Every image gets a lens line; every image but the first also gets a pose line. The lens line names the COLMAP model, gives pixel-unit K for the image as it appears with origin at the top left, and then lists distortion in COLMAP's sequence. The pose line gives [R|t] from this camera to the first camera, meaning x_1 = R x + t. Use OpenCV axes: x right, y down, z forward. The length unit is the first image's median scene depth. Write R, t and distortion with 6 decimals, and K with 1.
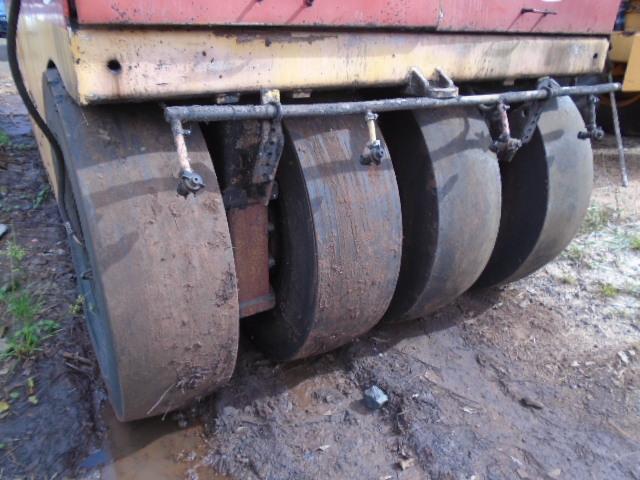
lens RADIAL K [[481.4, 0, 320.0], [0, 481.4, 240.0], [0, 0, 1]] dist [-0.023290, 0.005646]
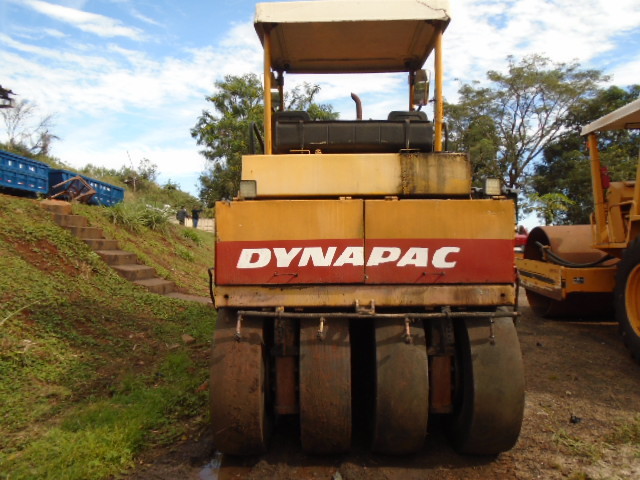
lens RADIAL K [[481.4, 0, 320.0], [0, 481.4, 240.0], [0, 0, 1]] dist [-0.023290, 0.005646]
pose [[0.843639, -0.027977, -0.536182, 1.134223], [-0.197773, 0.912230, -0.358779, 0.190901], [0.499158, 0.408722, 0.764060, -0.787846]]
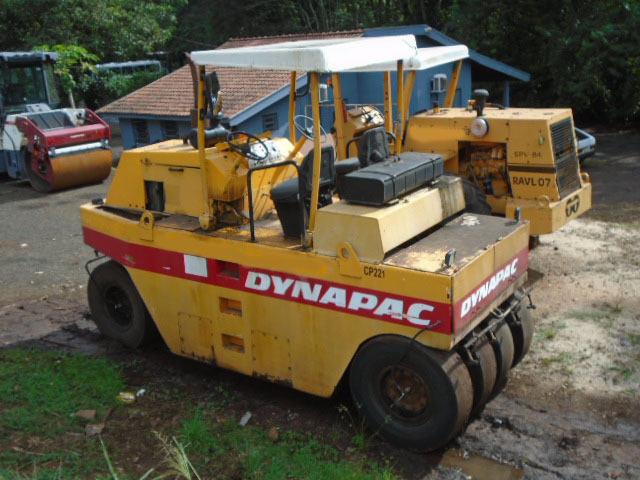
lens RADIAL K [[765.8, 0, 320.0], [0, 765.8, 240.0], [0, 0, 1]] dist [0.113201, -0.008673]
pose [[0.905836, -0.193104, 0.377057, -2.515231], [0.246608, 0.964075, -0.098709, -0.539774], [-0.344450, 0.182400, 0.920915, -3.227187]]
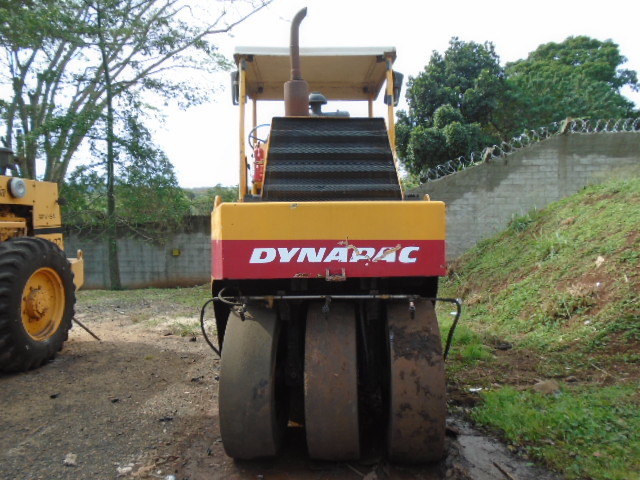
lens RADIAL K [[488.9, 0, 312.5], [0, 488.9, 238.3], [0, 0, 1]] dist [-0.014844, 0.001359]
pose [[-0.866947, -0.028199, 0.497601, -2.381400], [0.193585, 0.900958, 0.388330, -2.606072], [-0.459268, 0.432990, -0.775624, 4.886377]]
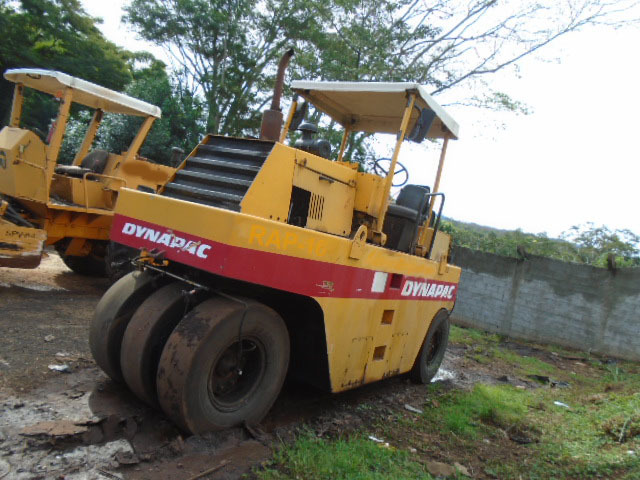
lens RADIAL K [[481.4, 0, 320.0], [0, 481.4, 240.0], [0, 0, 1]] dist [-0.023290, 0.005646]
pose [[-0.424783, -0.135888, 0.895038, -4.047753], [0.158568, 0.962218, 0.221343, -2.175378], [-0.891300, 0.235947, -0.387186, 3.579496]]
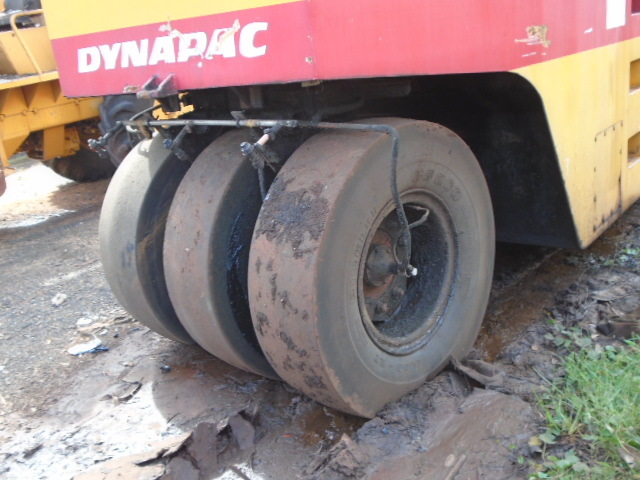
lens RADIAL K [[653.6, 0, 318.8], [0, 653.6, 224.2], [0, 0, 1]] dist [0.004266, 0.006745]
pose [[-0.349865, -0.251647, 0.902368, -3.072453], [0.488524, 0.772891, 0.404949, -1.882259], [-0.799336, 0.582506, -0.147472, 3.501187]]
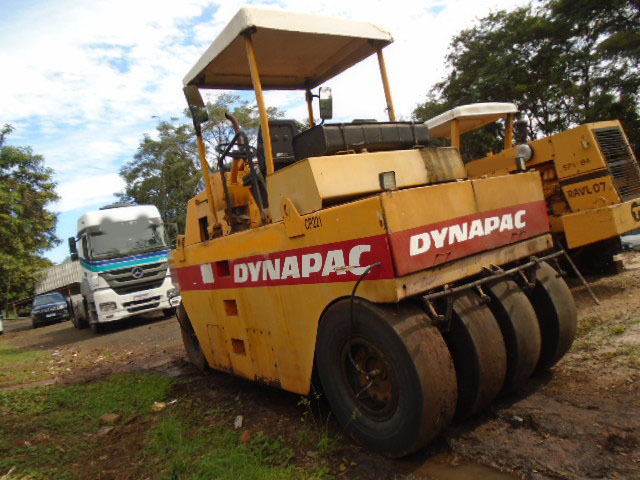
lens RADIAL K [[484.1, 0, 320.0], [0, 484.1, 240.0], [0, 0, 1]] dist [-0.031211, 0.002511]
pose [[0.971542, -0.225895, 0.071256, -0.717834], [0.234681, 0.877225, -0.418810, 0.346593], [0.032099, 0.423614, 0.905274, -1.253041]]
